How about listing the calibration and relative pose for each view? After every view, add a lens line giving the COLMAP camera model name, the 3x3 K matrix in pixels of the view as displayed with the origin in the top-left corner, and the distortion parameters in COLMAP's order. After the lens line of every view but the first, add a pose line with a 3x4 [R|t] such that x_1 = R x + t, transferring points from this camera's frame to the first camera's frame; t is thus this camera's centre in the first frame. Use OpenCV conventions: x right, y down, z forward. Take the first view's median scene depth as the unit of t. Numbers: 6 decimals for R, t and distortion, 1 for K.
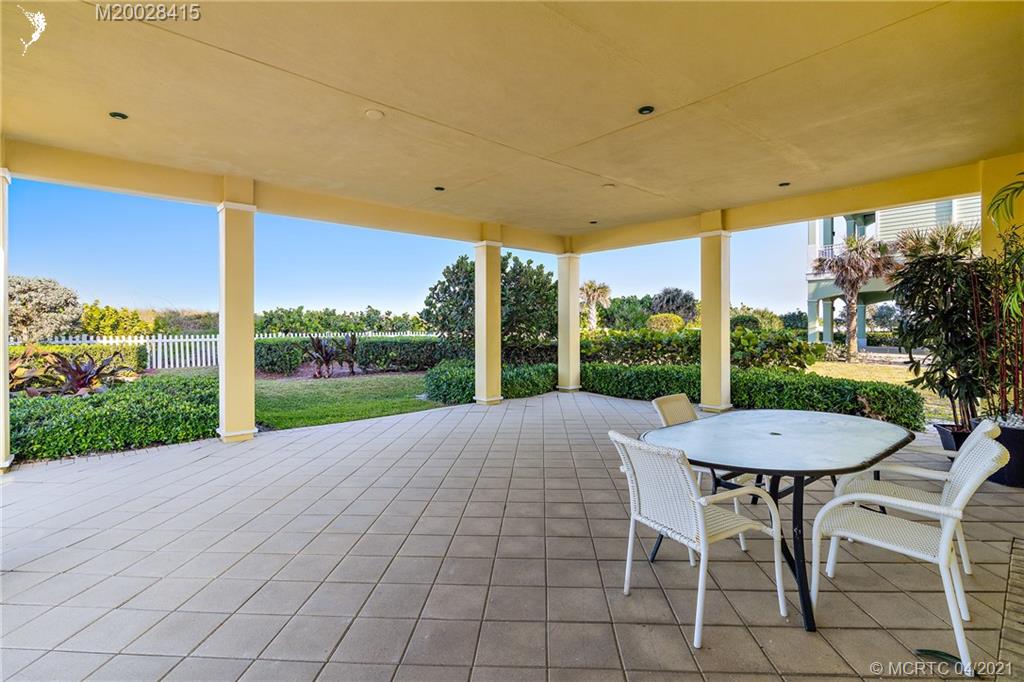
lens RADIAL K [[469.1, 0, 509.8], [0, 469.1, 333.9], [0, 0, 1]] dist [-0.009610, 0.003991]
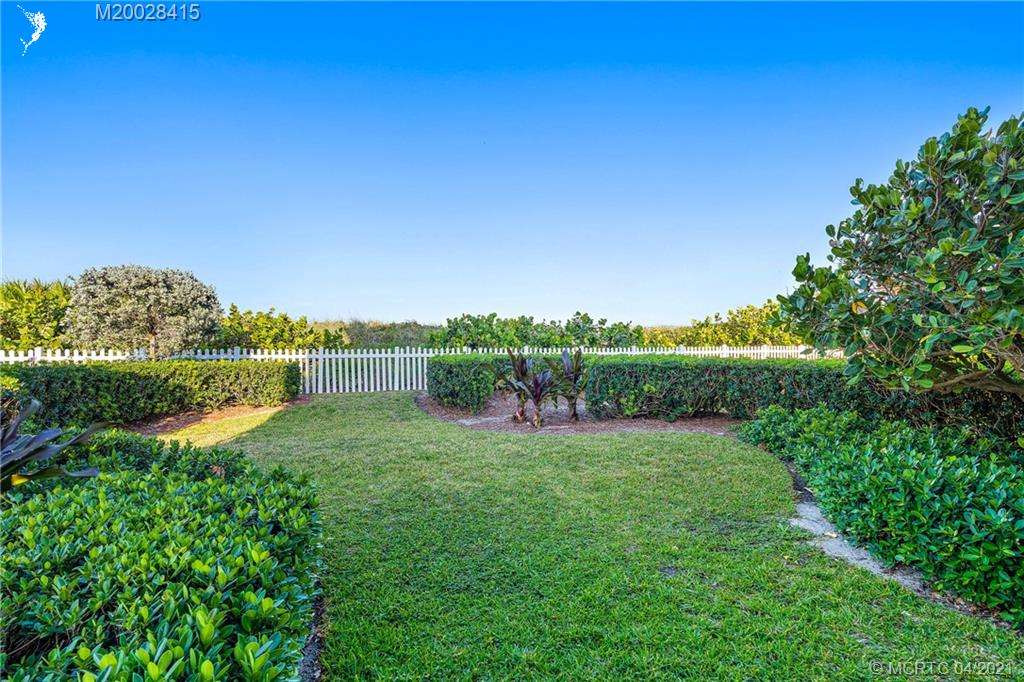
lens RADIAL K [[469.1, 0, 511.8], [0, 469.1, 343.0], [0, 0, 1]] dist [-0.009610, 0.003991]
pose [[0.933905, 0.004363, -0.357496, -0.183646], [-0.009849, 0.999860, -0.013527, 0.000295], [0.357387, 0.016154, 0.933817, 0.387598]]
